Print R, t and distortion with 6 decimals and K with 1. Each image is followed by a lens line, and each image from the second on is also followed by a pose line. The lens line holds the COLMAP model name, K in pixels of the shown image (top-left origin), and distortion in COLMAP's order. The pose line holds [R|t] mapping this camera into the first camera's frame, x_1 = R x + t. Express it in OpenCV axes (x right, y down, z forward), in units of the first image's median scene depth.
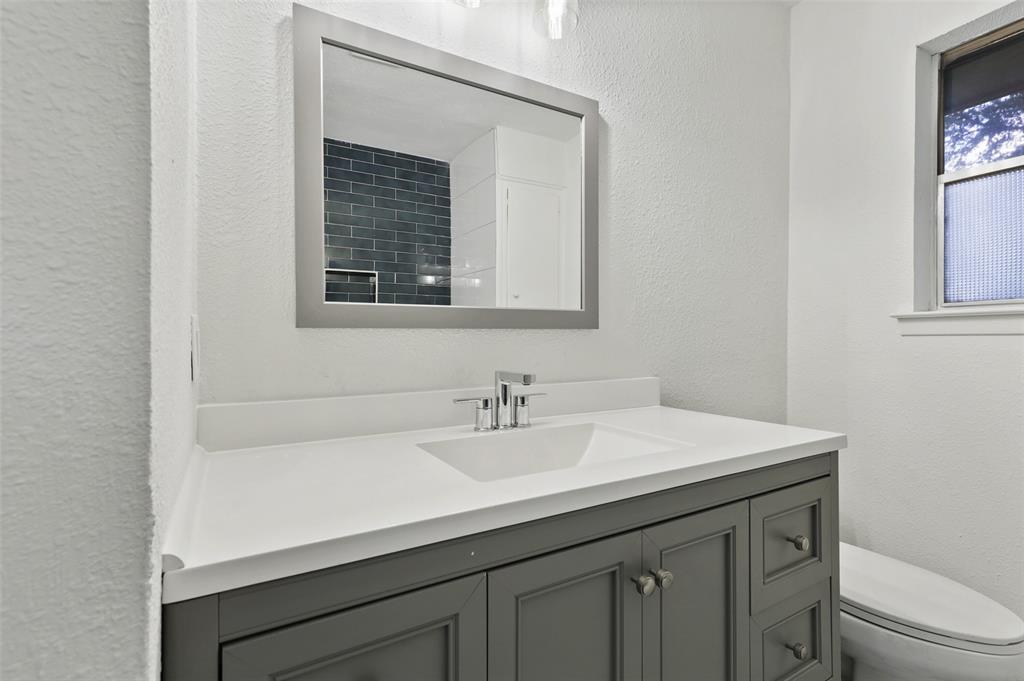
lens RADIAL K [[470.0, 0, 512.0], [0, 470.0, 340.5], [0, 0, 1]] dist [0.007806, -0.000223]
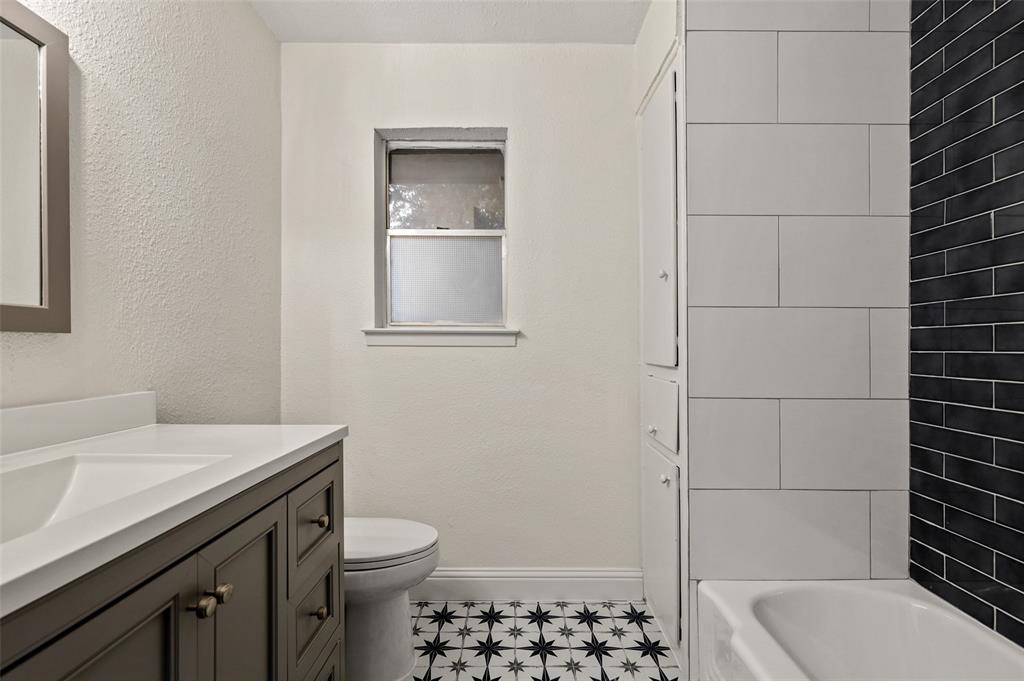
lens RADIAL K [[469.4, 0, 514.2], [0, 469.4, 336.2], [0, 0, 1]] dist [-0.003028, -0.000835]
pose [[0.508436, 0.029227, 0.860604, -0.129408], [-0.008659, 0.999547, -0.028830, -0.004747], [-0.861056, 0.007206, 0.508459, -0.013087]]
